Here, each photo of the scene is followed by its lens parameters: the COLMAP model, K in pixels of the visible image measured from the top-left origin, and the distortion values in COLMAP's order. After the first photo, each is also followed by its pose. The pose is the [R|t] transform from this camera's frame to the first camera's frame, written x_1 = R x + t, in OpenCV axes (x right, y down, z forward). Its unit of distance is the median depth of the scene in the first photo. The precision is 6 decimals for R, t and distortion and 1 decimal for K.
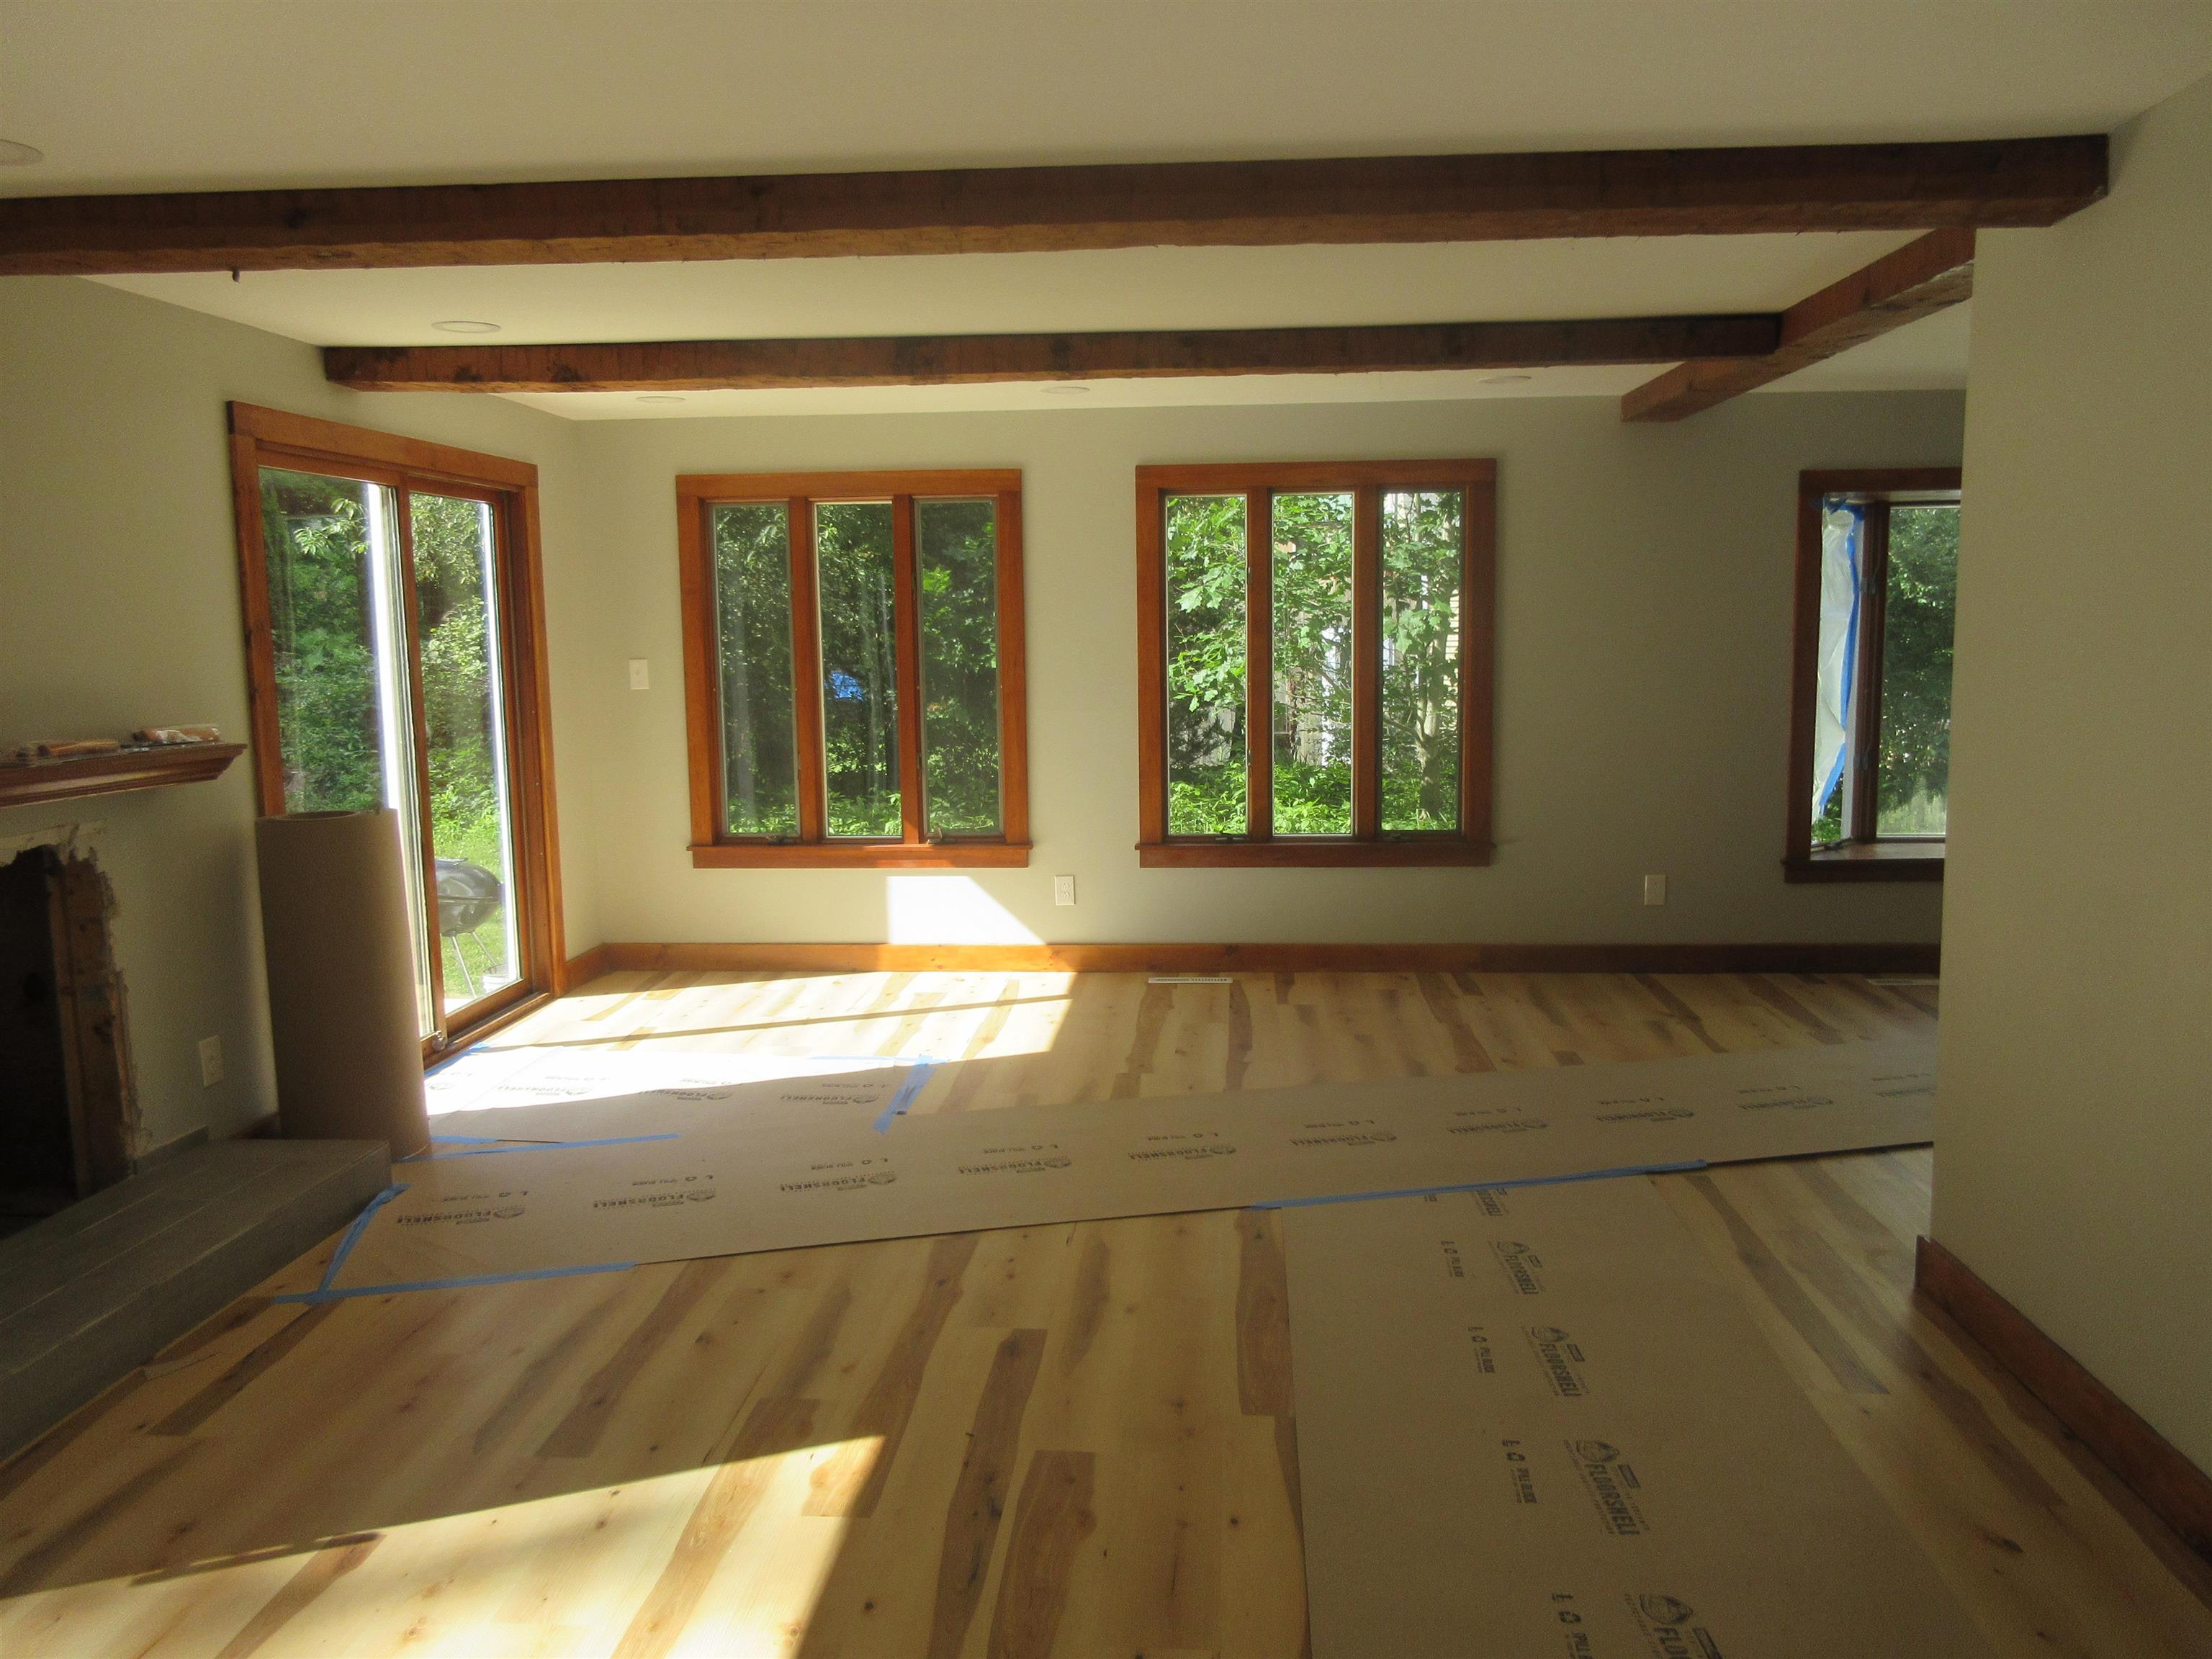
lens RADIAL K [[1641.6, 0, 1108.9], [0, 1641.6, 829.6], [0, 0, 1]] dist [-0.005347, -0.004896]
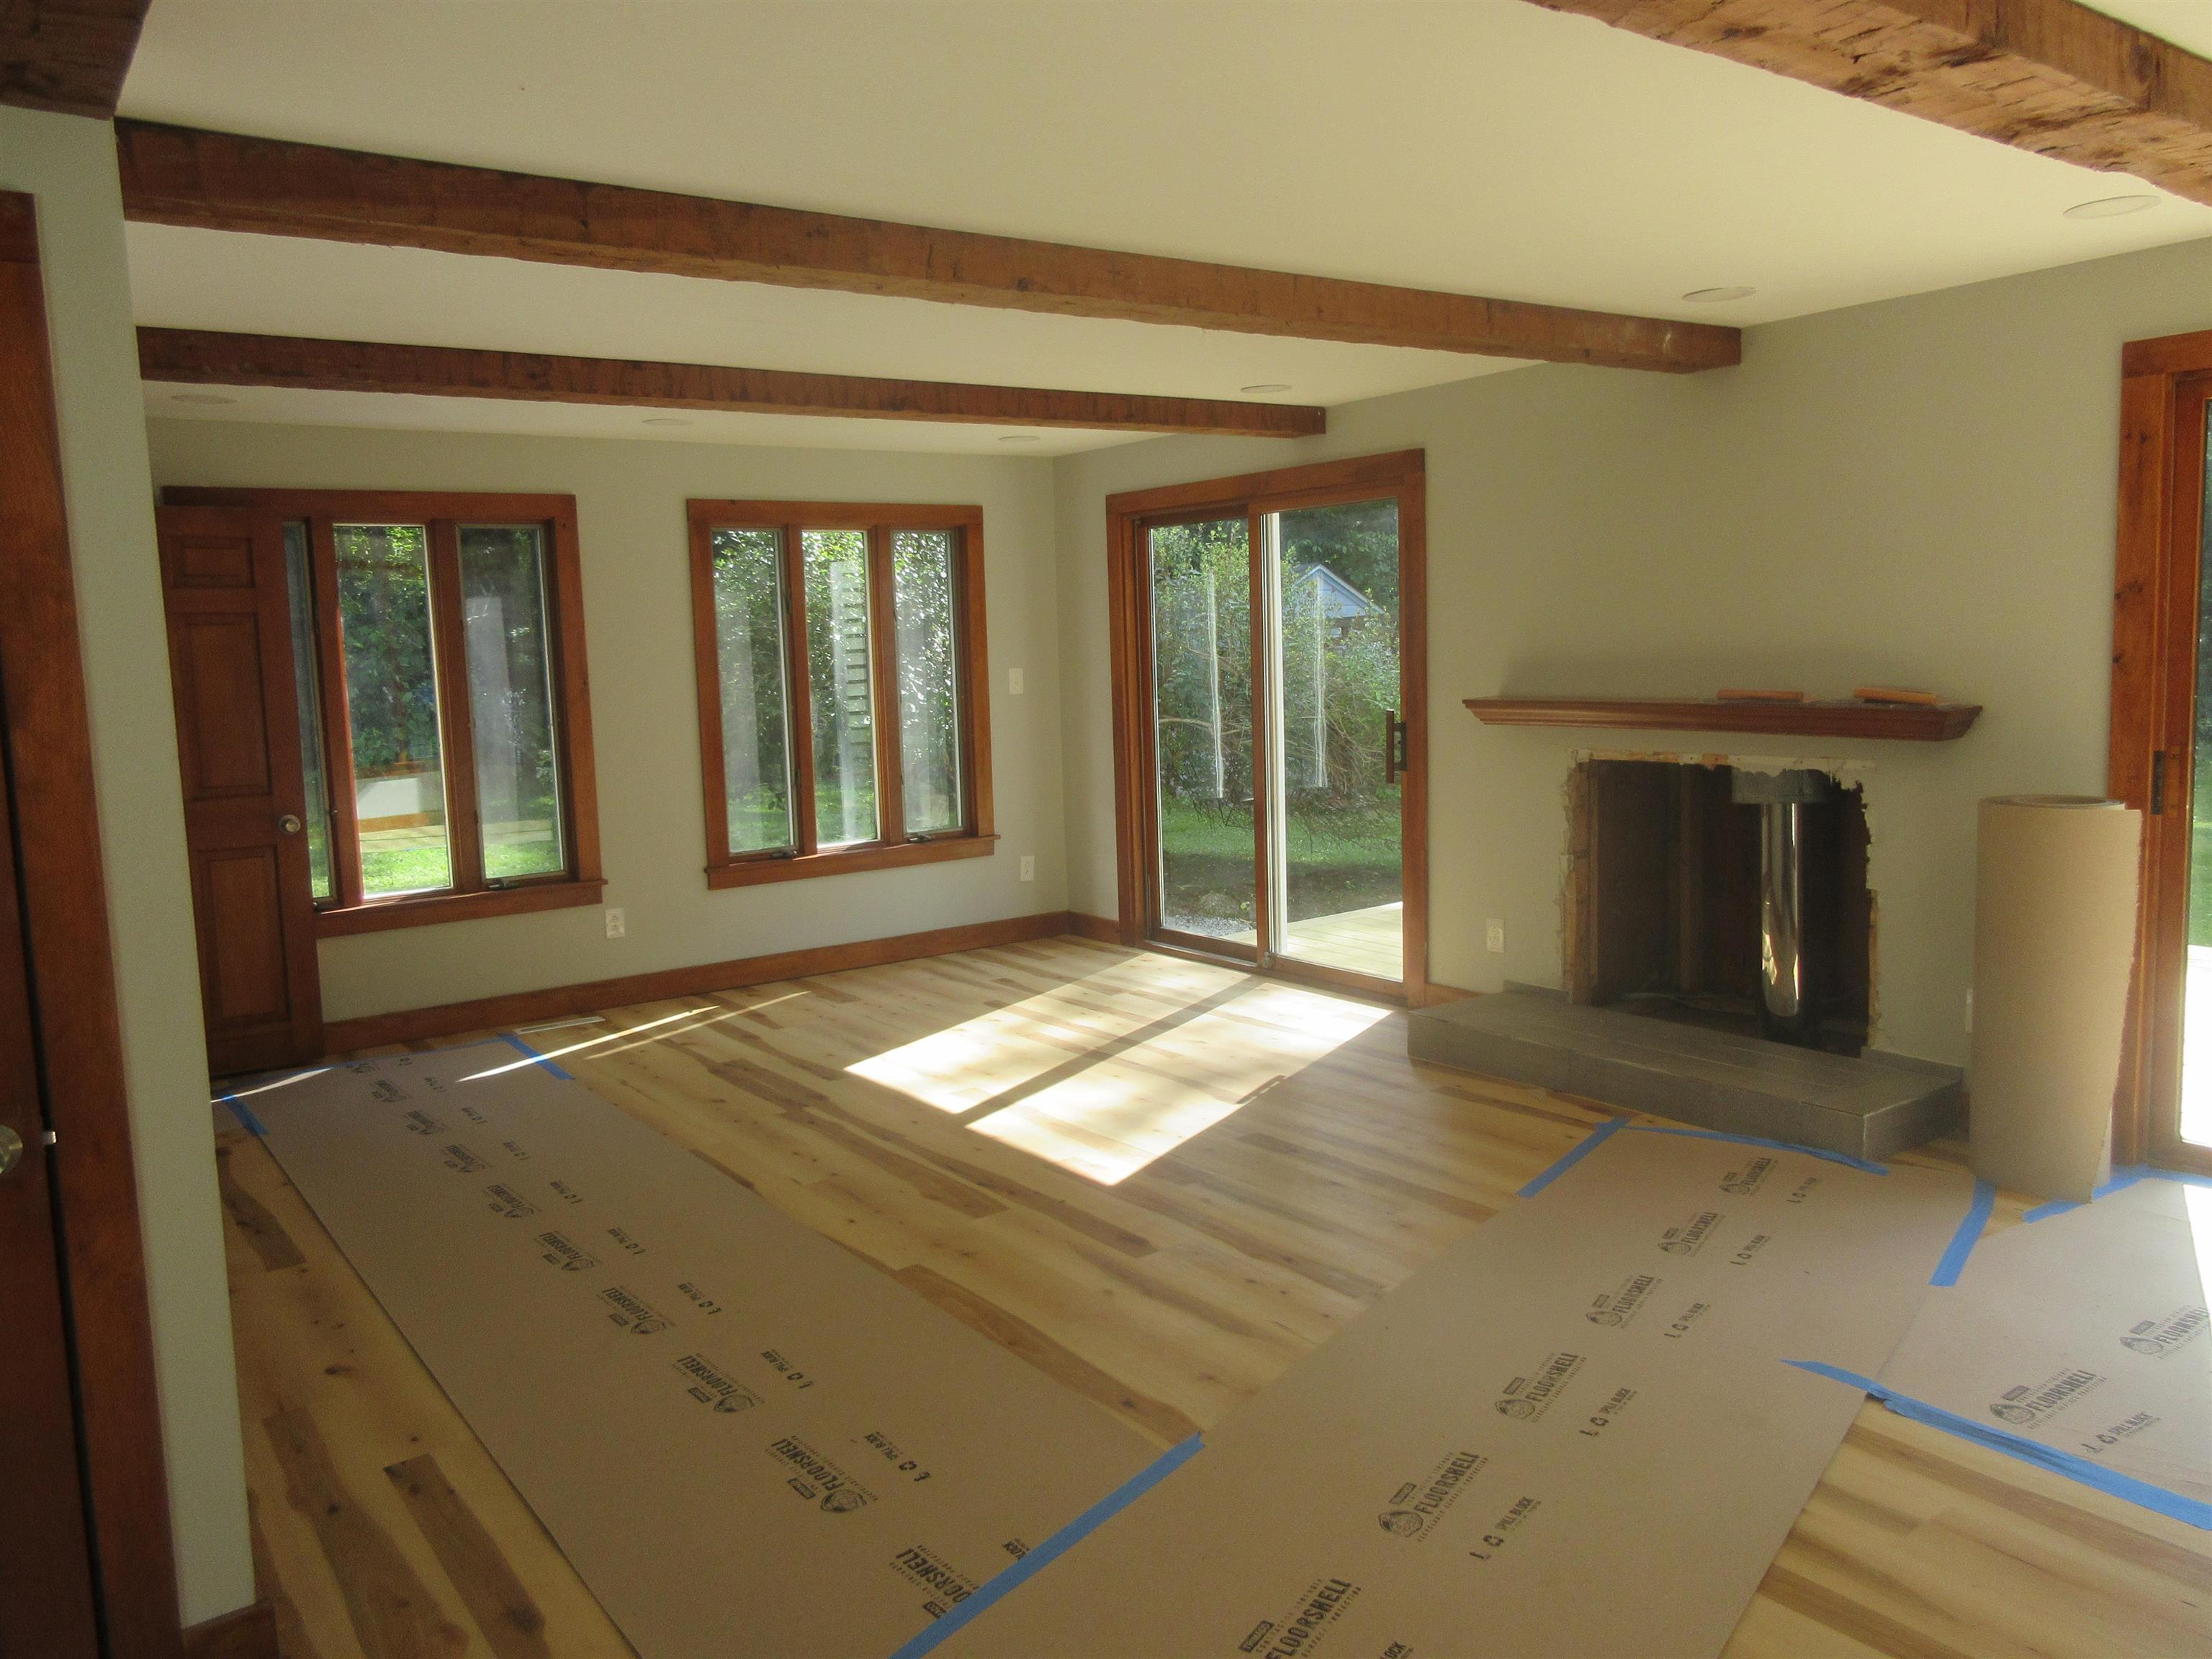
lens RADIAL K [[1641.6, 0, 1107.5], [0, 1641.6, 828.1], [0, 0, 1]] dist [-0.005347, -0.004896]
pose [[-0.759657, 0.118966, -0.639349, 0.684669], [-0.035880, 0.973961, 0.223860, -0.243843], [0.649333, 0.192997, -0.735608, 1.808846]]
